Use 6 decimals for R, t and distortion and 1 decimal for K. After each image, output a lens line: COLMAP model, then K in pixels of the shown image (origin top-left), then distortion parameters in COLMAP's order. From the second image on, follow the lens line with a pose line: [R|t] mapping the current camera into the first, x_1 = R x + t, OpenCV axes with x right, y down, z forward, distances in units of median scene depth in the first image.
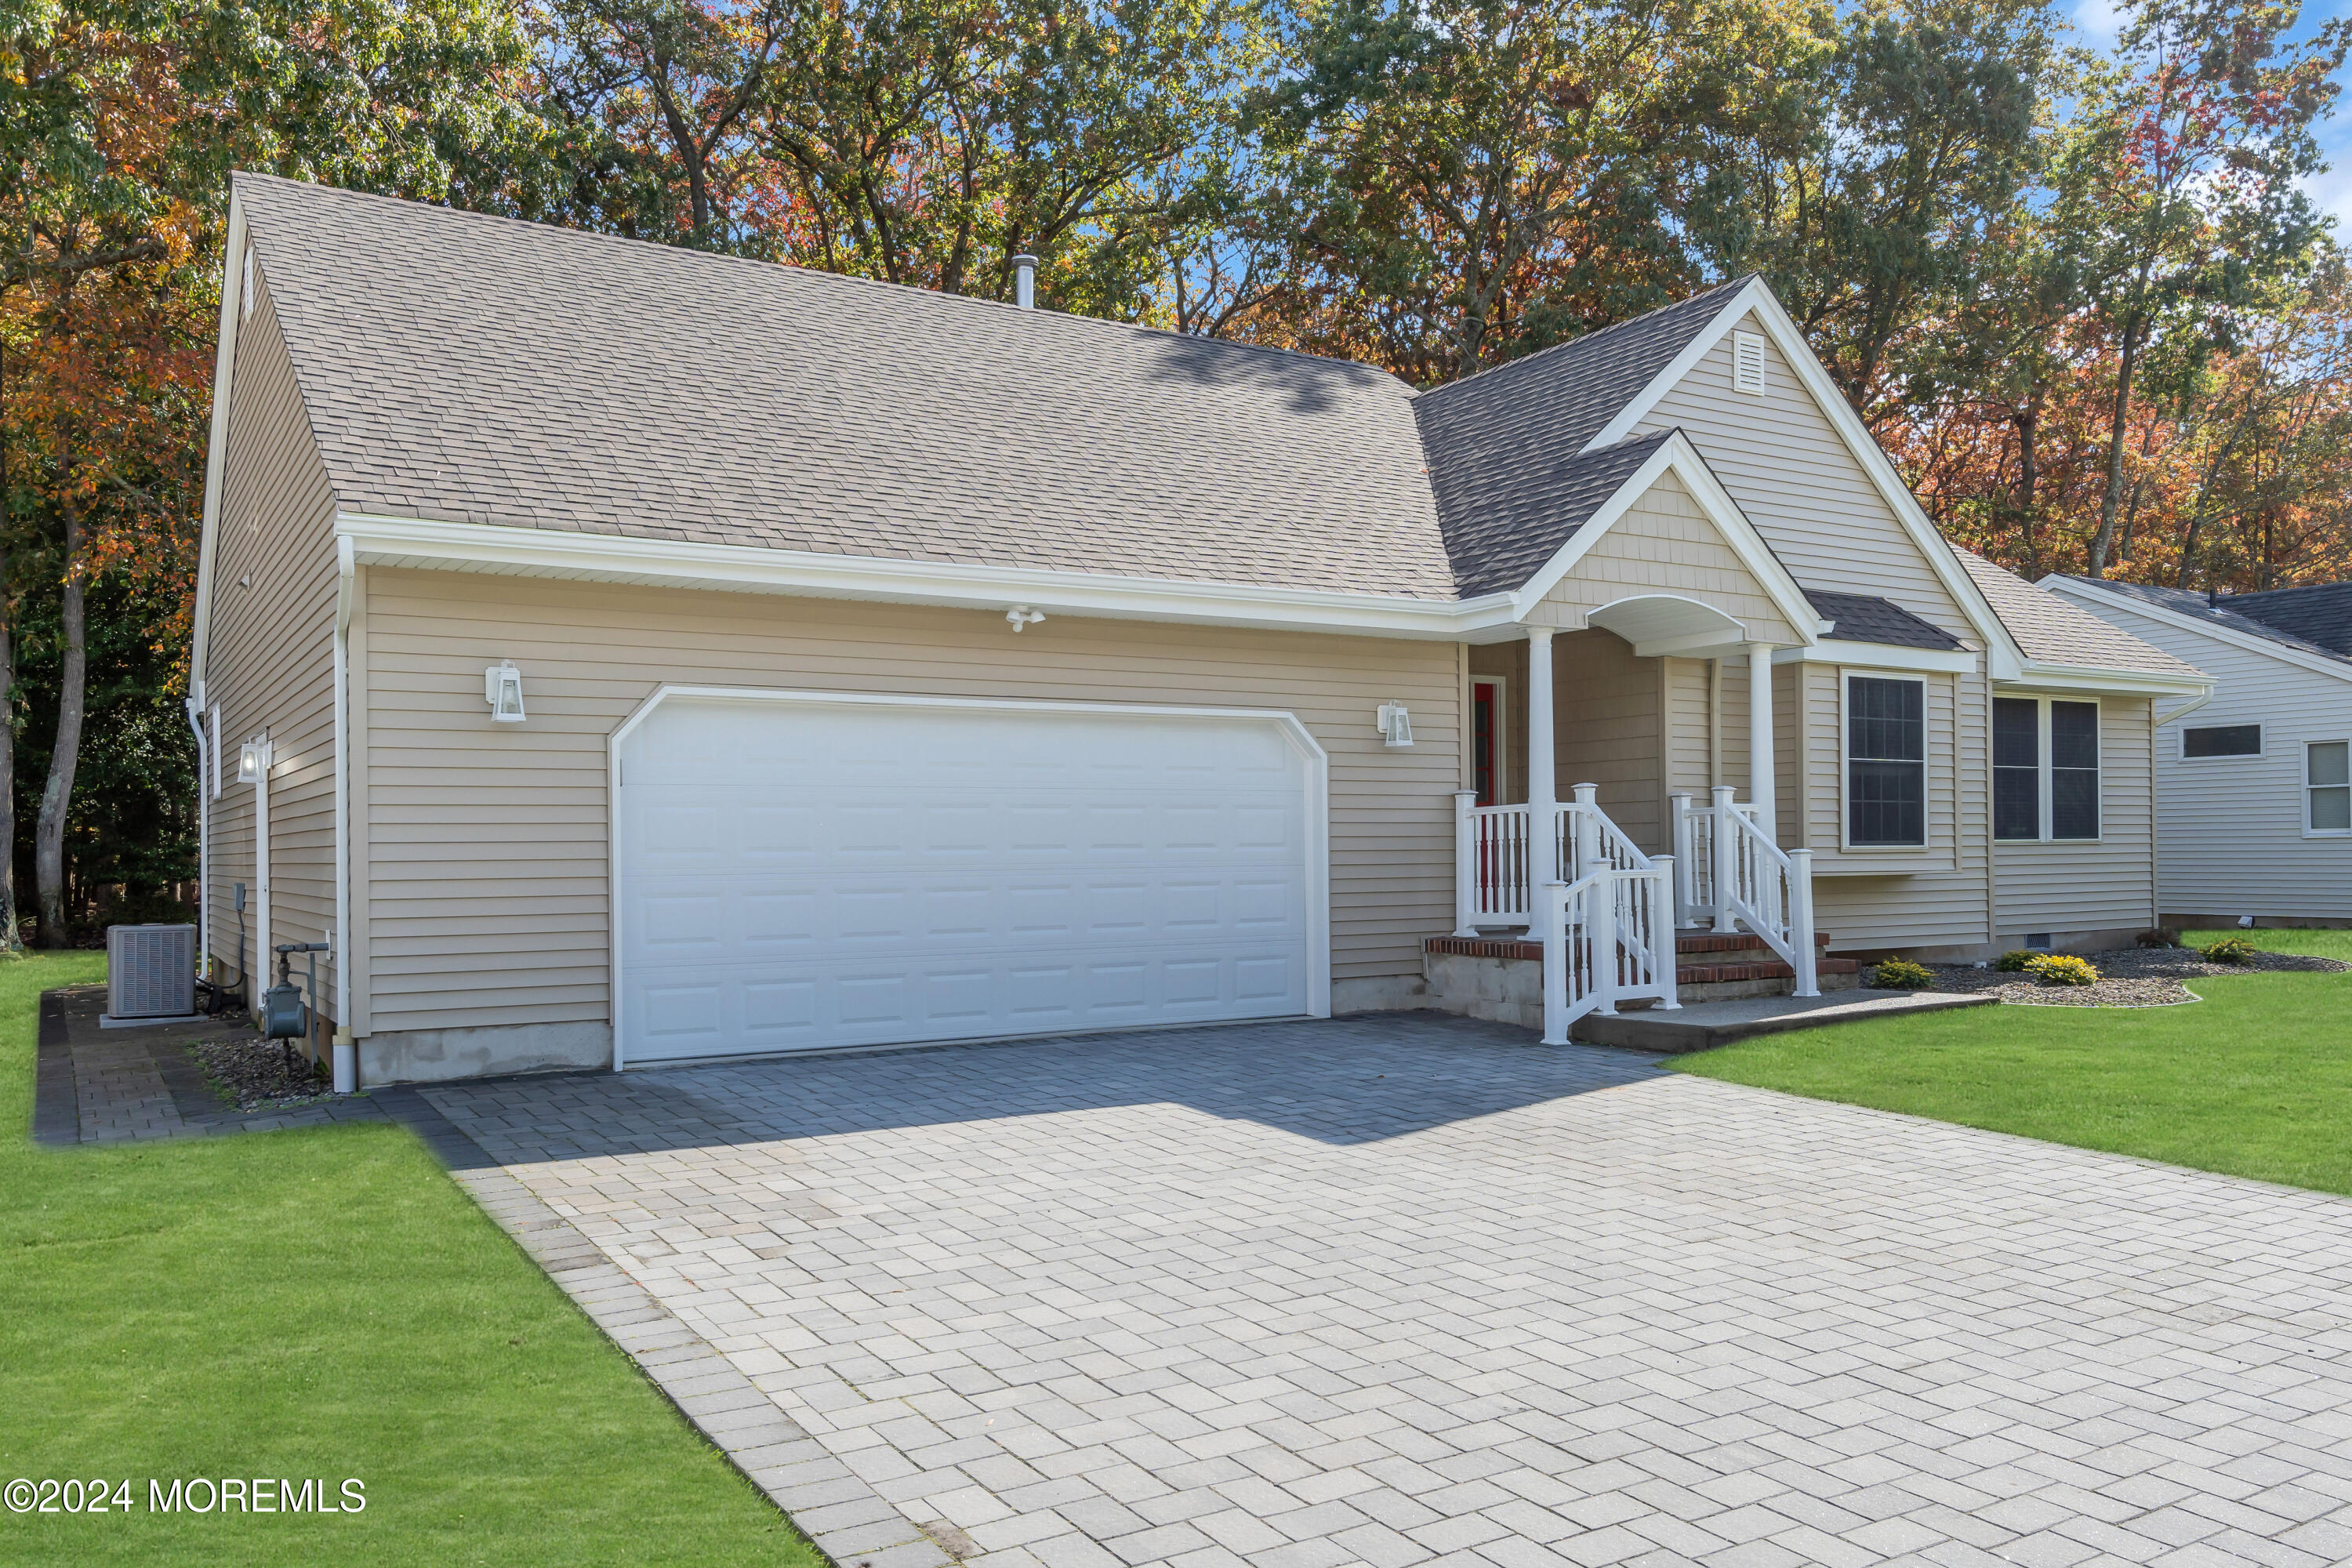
lens RADIAL K [[1806.3, 0, 1247.4], [0, 1806.3, 795.0], [0, 0, 1]] dist [0.000834, -0.000421]
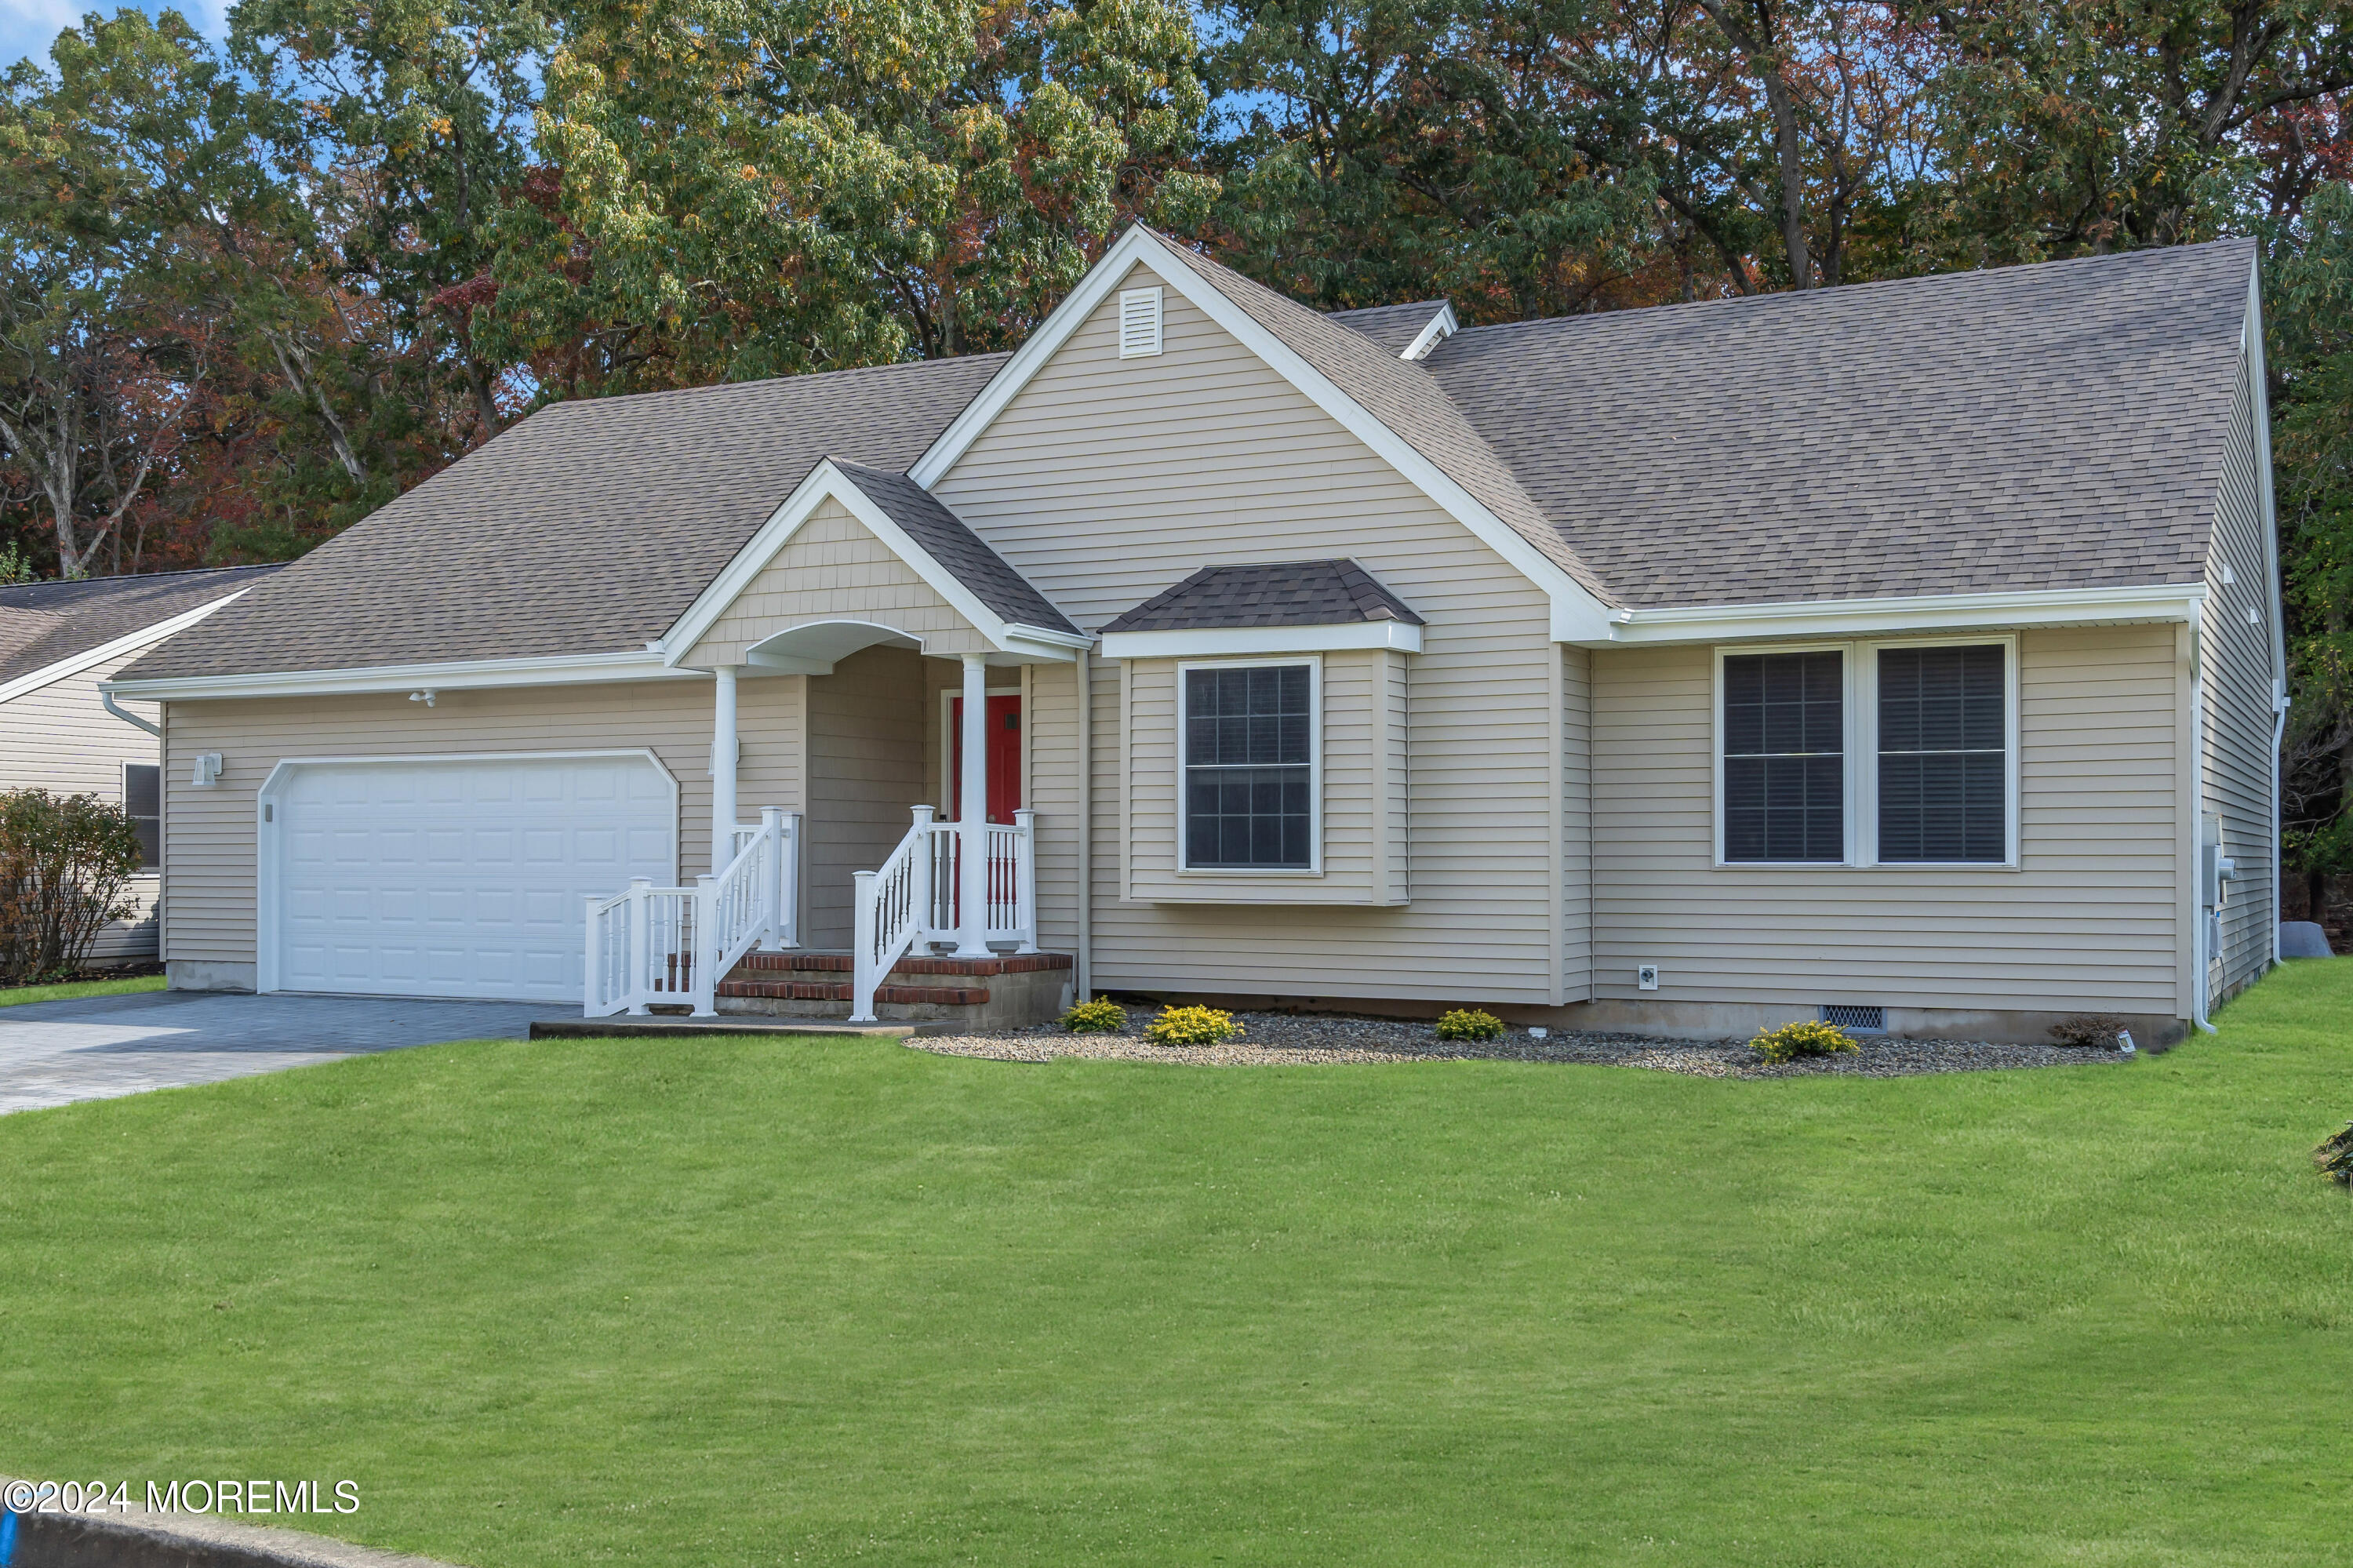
lens RADIAL K [[2323.1, 0, 1174.4], [0, 2323.1, 757.1], [0, 0, 1]] dist [0.004199, 0.001076]
pose [[0.504371, -0.026162, -0.863090, 1.327558], [0.021309, 0.999614, -0.017848, -0.005052], [0.863224, -0.009389, 0.504734, 0.456927]]
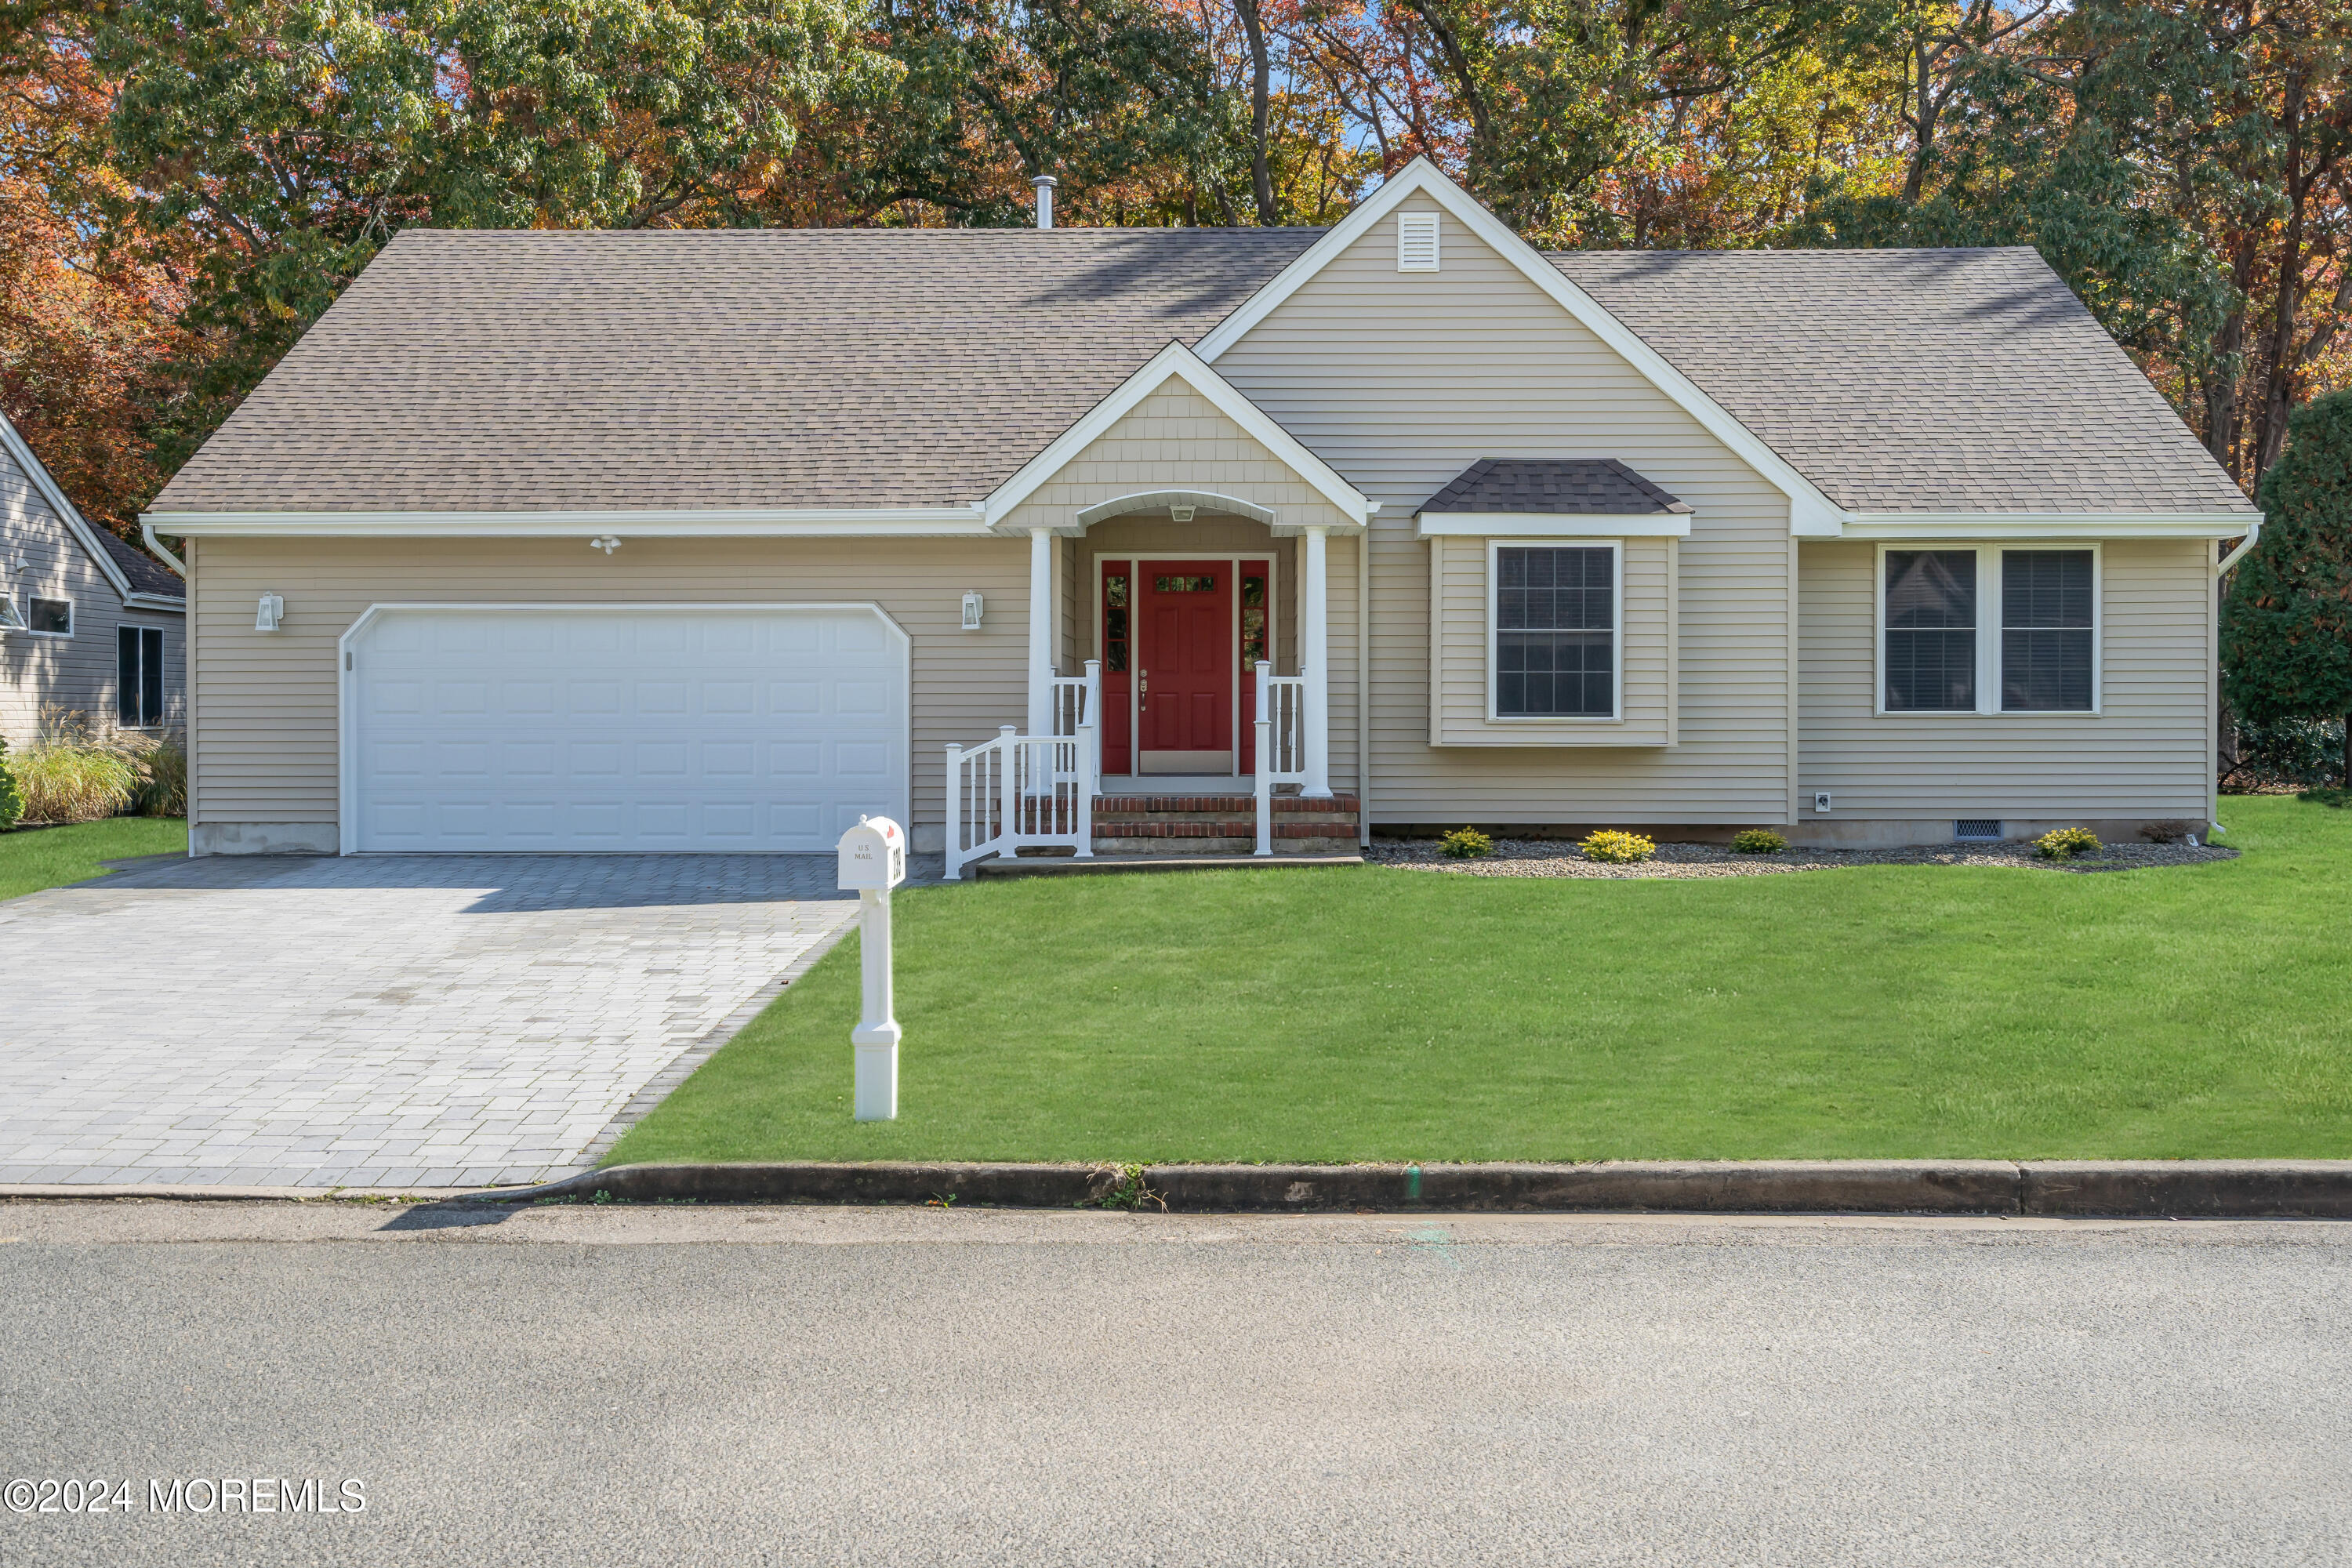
lens RADIAL K [[2245.6, 0, 1240.3], [0, 2245.6, 663.5], [0, 0, 1]] dist [0.005218, 0.002038]
pose [[0.839494, -0.001680, -0.543367, 0.922816], [0.008866, 0.999904, 0.010606, -0.016349], [0.543297, -0.013721, 0.839429, -0.125881]]
